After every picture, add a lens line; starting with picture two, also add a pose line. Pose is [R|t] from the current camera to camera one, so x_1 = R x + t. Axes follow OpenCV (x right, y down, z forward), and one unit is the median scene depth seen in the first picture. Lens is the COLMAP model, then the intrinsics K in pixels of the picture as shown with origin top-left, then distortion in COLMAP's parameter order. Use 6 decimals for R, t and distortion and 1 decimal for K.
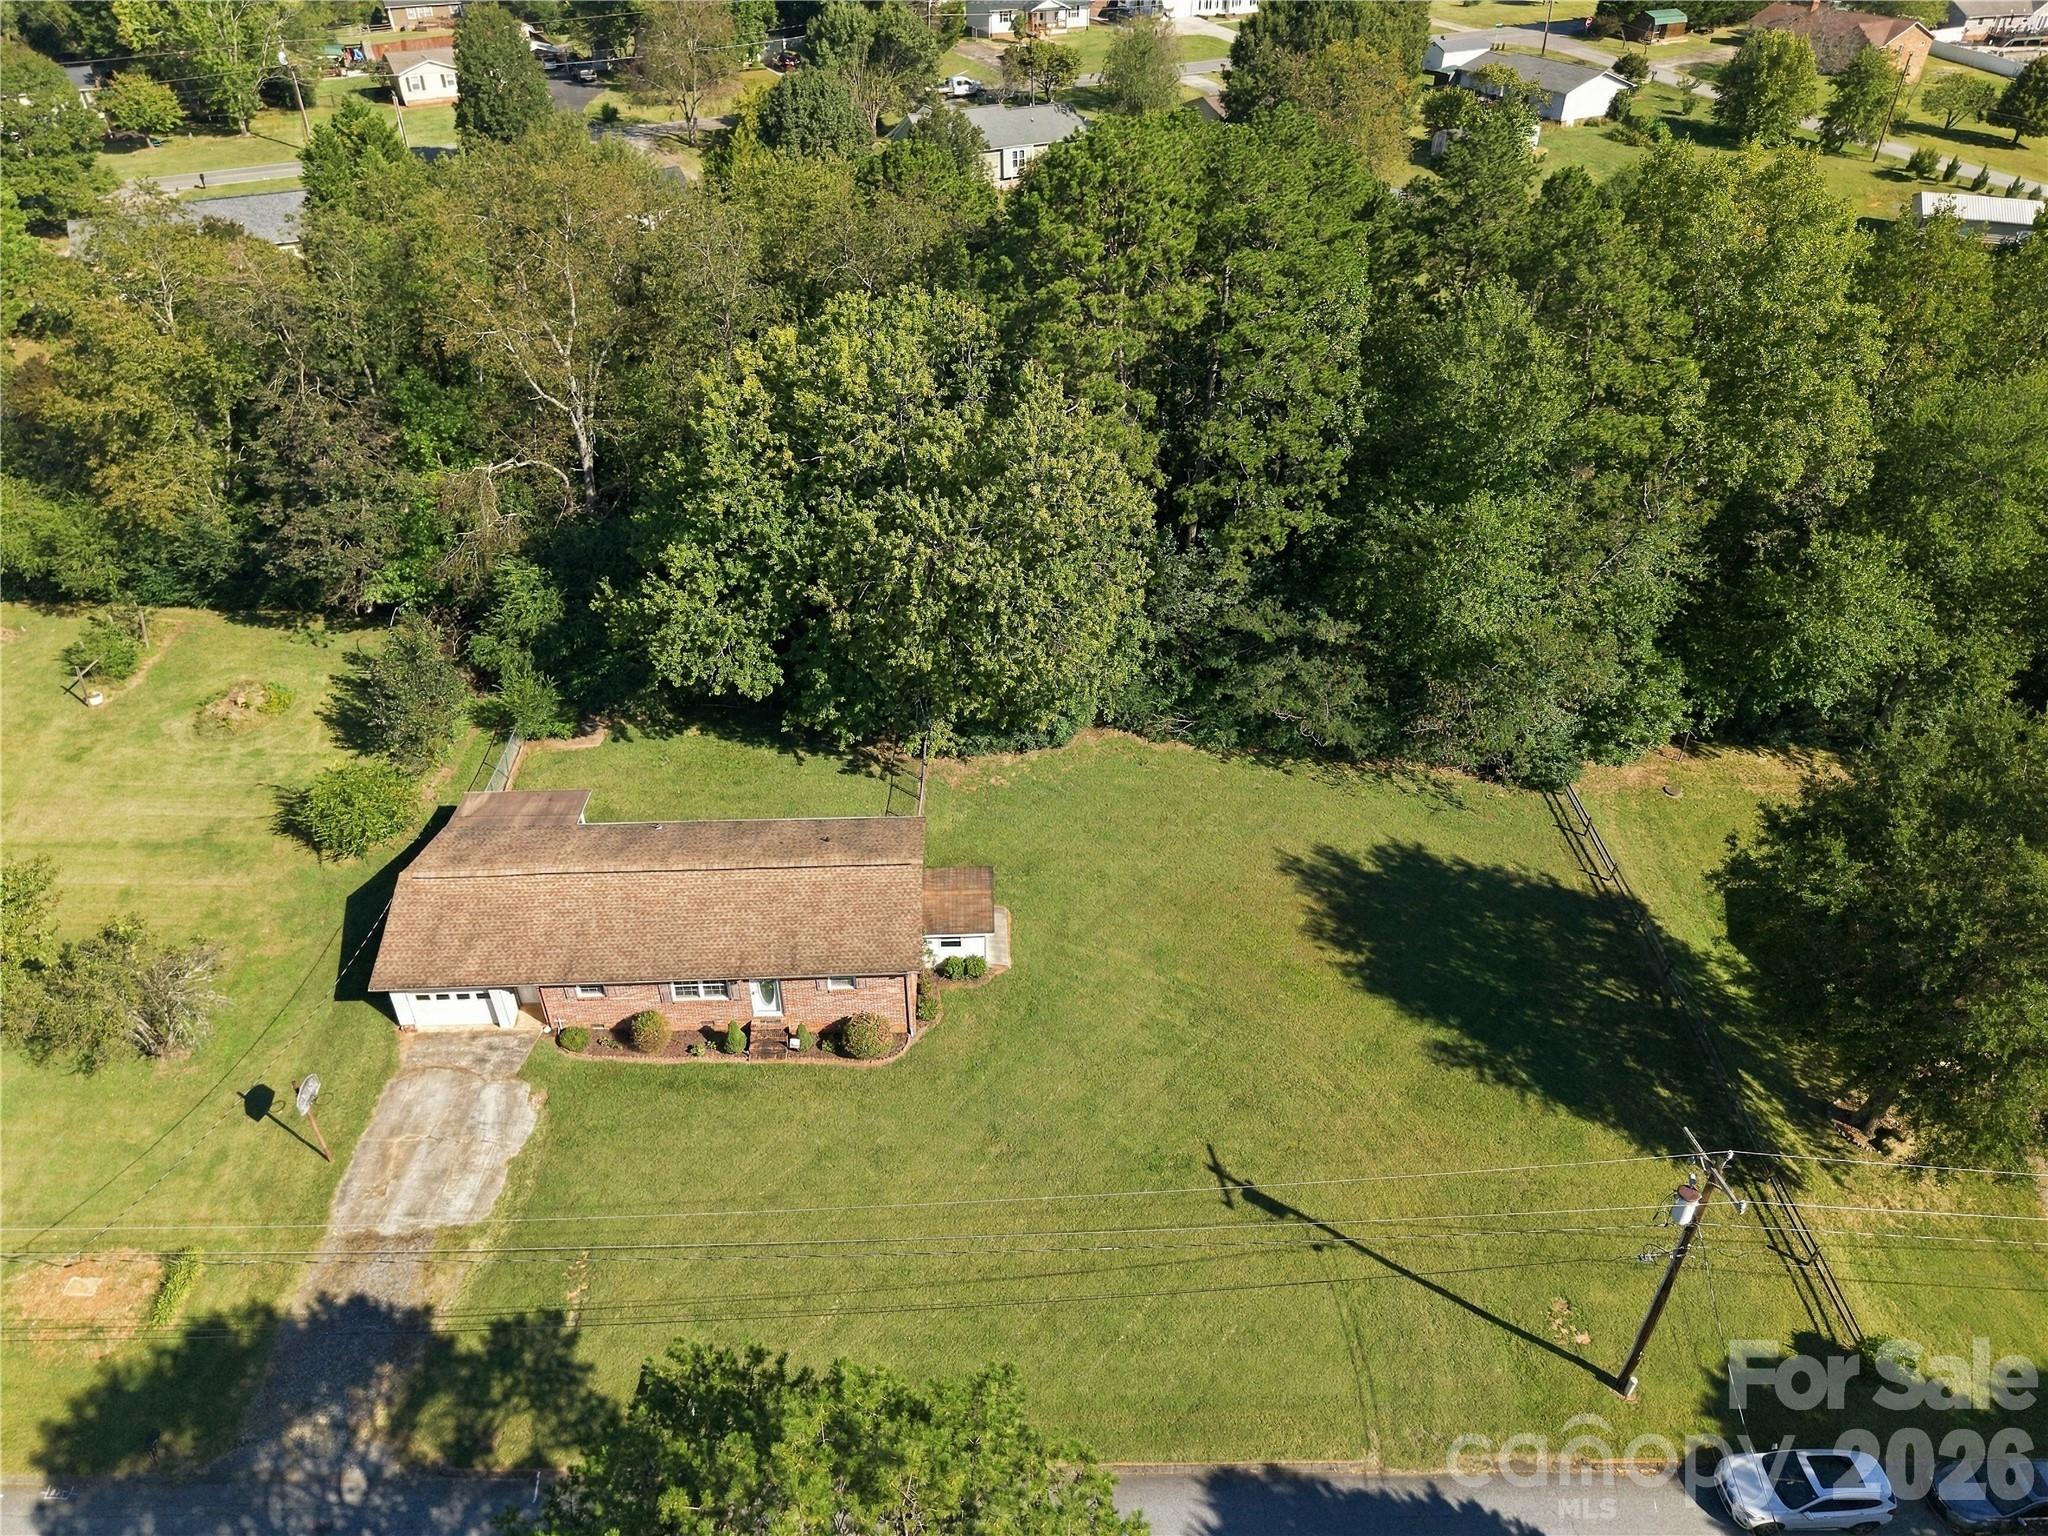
lens RADIAL K [[1343.9, 0, 1009.6], [0, 1343.9, 754.4], [0, 0, 1]] dist [0.006856, -0.004645]
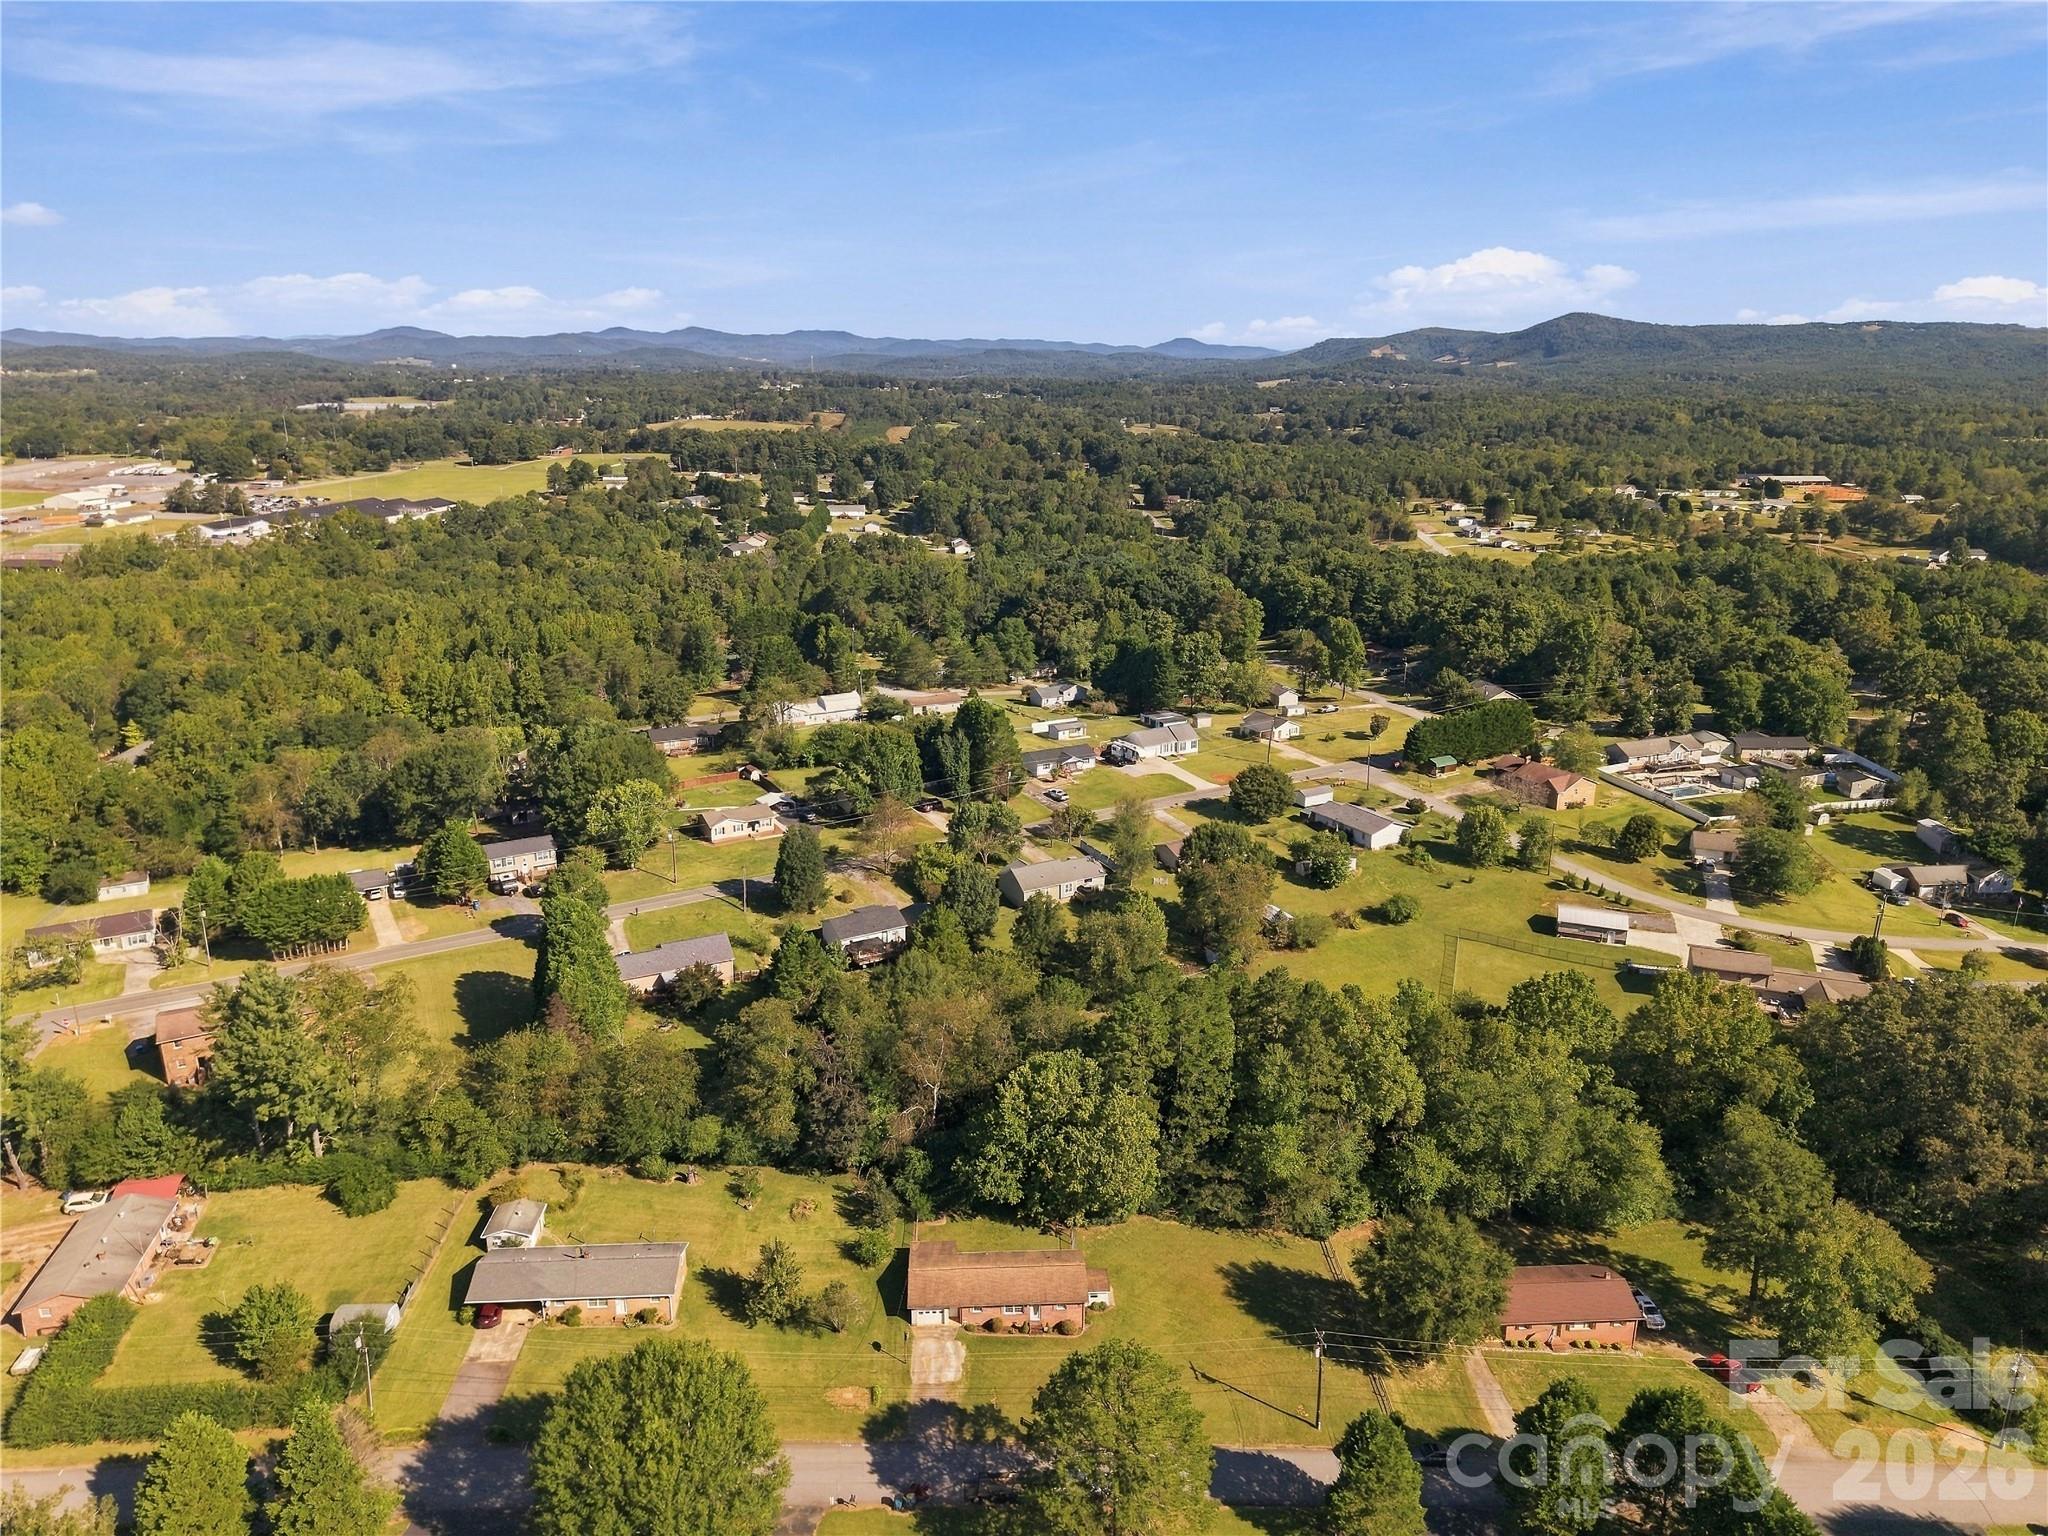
lens RADIAL K [[1343.9, 0, 992.0], [0, 1343.9, 740.5], [0, 0, 1]] dist [0.006856, -0.004645]
pose [[0.999968, -0.008007, 0.000125, -0.220999], [0.007524, 0.933997, -0.357202, 0.052033], [0.002743, 0.357191, 0.934027, -1.800127]]
